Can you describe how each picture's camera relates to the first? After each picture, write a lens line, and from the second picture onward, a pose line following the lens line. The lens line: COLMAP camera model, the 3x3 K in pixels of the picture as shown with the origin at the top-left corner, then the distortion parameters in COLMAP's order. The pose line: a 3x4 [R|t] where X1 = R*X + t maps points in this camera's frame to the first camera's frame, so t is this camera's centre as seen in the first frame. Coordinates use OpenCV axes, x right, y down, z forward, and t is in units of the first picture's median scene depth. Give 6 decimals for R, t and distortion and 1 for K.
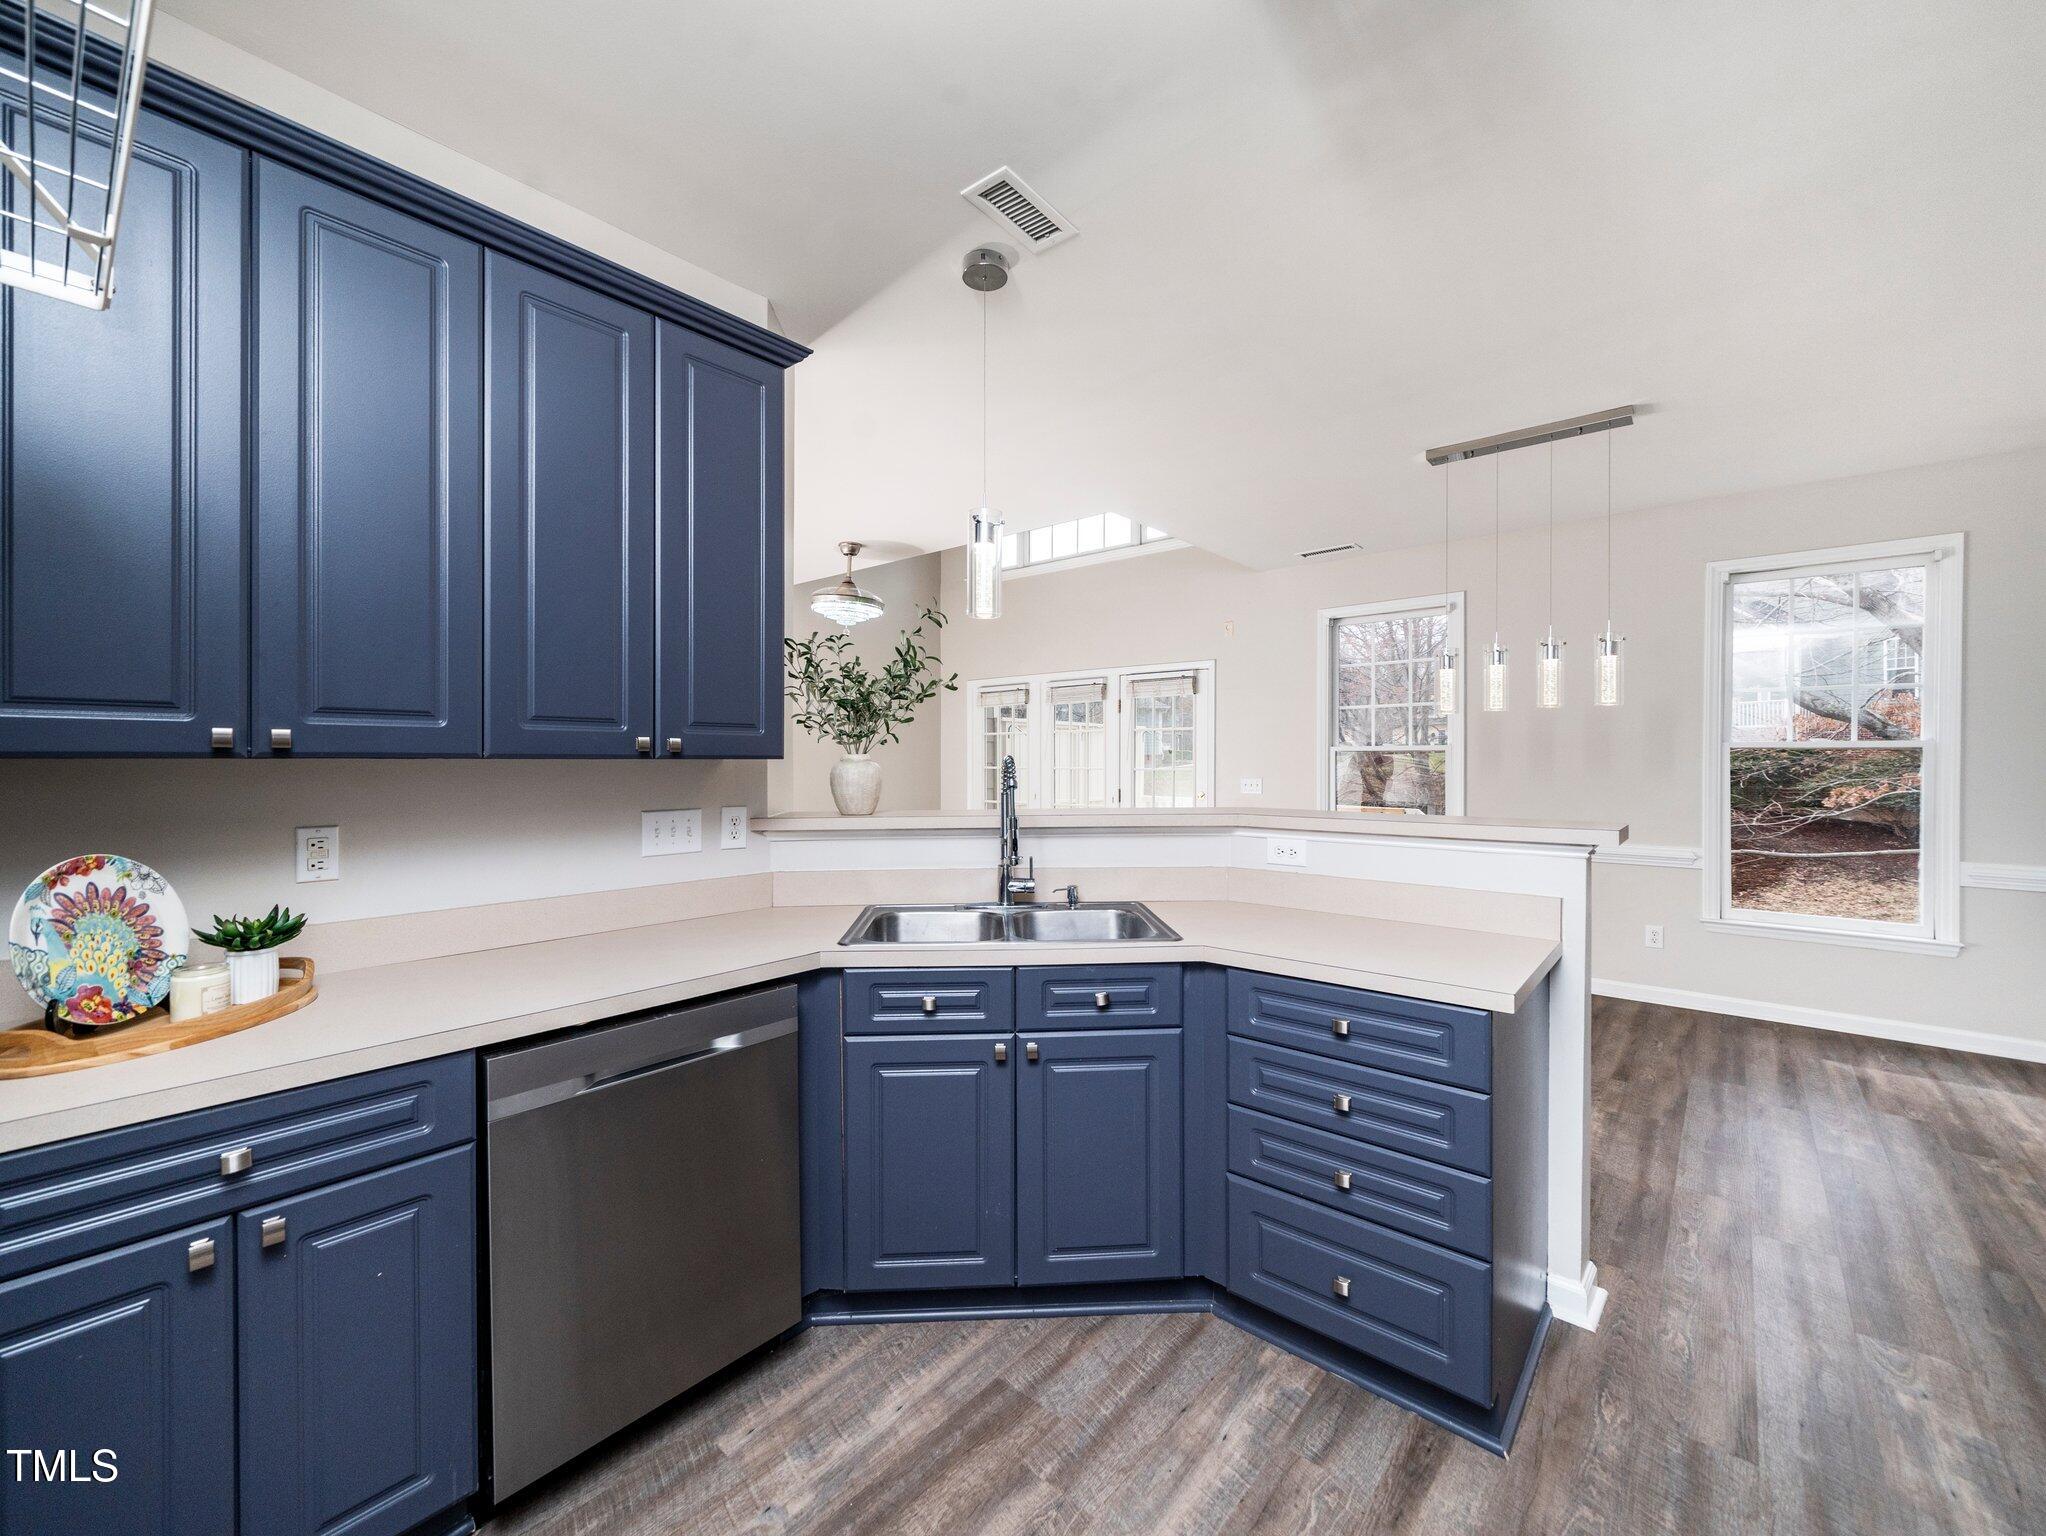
lens RADIAL K [[827.6, 0, 1024.8], [0, 827.6, 762.4], [0, 0, 1]] dist [0.002002, 0.000268]
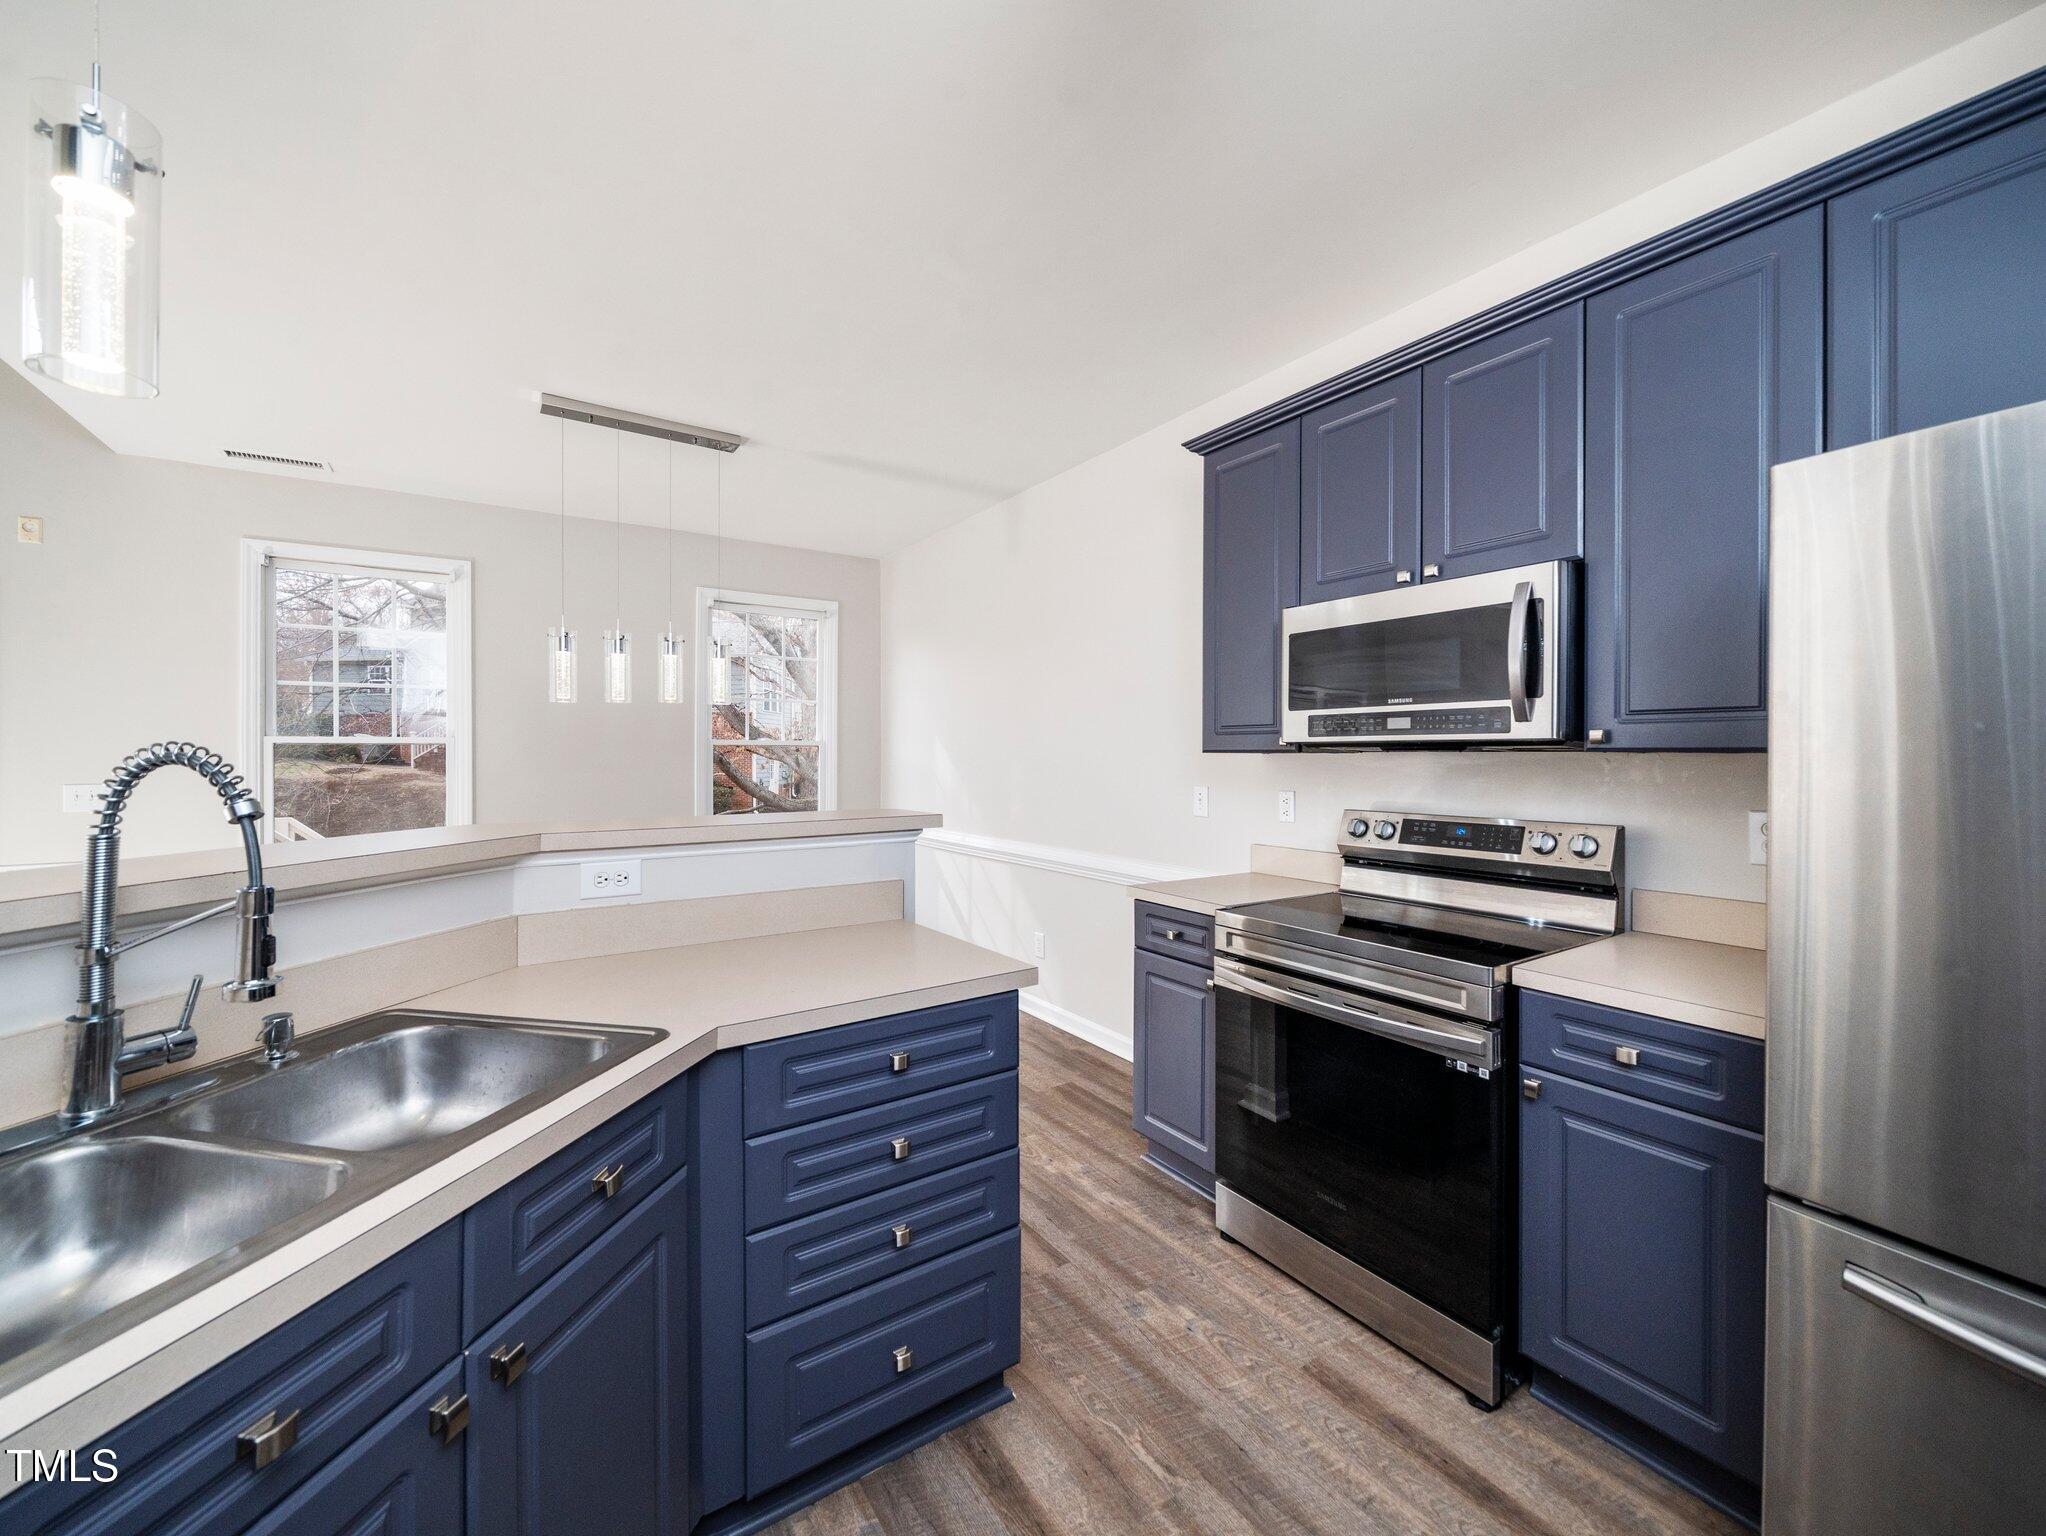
lens RADIAL K [[803.3, 0, 1022.8], [0, 803.3, 758.4], [0, 0, 1]] dist [-0.001141, 0.000233]
pose [[0.268648, -0.004030, 0.963230, -0.351510], [0.004396, 0.999986, 0.002958, 0.000900], [-0.963228, 0.003440, 0.268662, 0.585147]]
